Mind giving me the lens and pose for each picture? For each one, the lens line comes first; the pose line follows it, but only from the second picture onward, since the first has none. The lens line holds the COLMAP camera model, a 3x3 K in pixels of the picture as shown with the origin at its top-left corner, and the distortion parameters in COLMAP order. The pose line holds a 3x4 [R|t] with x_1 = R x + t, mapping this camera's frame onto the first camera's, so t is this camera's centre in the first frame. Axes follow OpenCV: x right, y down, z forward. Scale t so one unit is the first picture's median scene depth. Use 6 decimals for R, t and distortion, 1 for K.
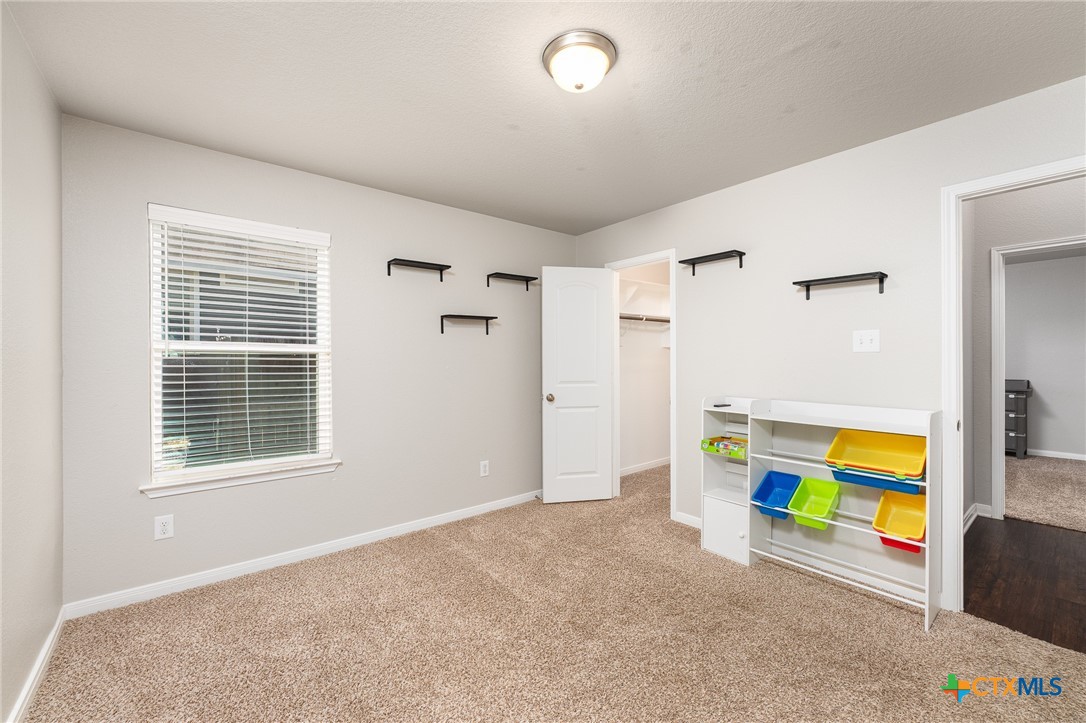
lens RADIAL K [[440.7, 0, 545.7], [0, 440.7, 359.4], [0, 0, 1]] dist [0.000669, -0.000563]
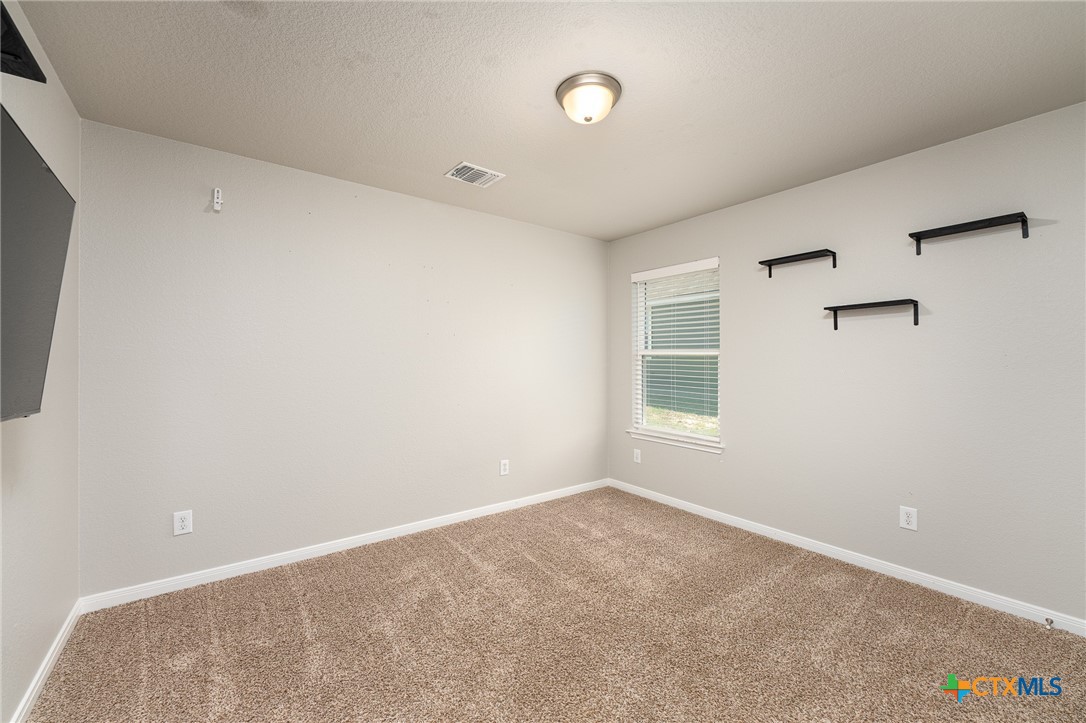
lens RADIAL K [[440.7, 0, 538.0], [0, 440.7, 366.0], [0, 0, 1]] dist [0.000669, -0.000563]
pose [[-0.050698, 0.017714, -0.998557, 0.769675], [0.002491, 0.999842, 0.017610, -0.008096], [0.998711, -0.001594, -0.050734, 0.595757]]
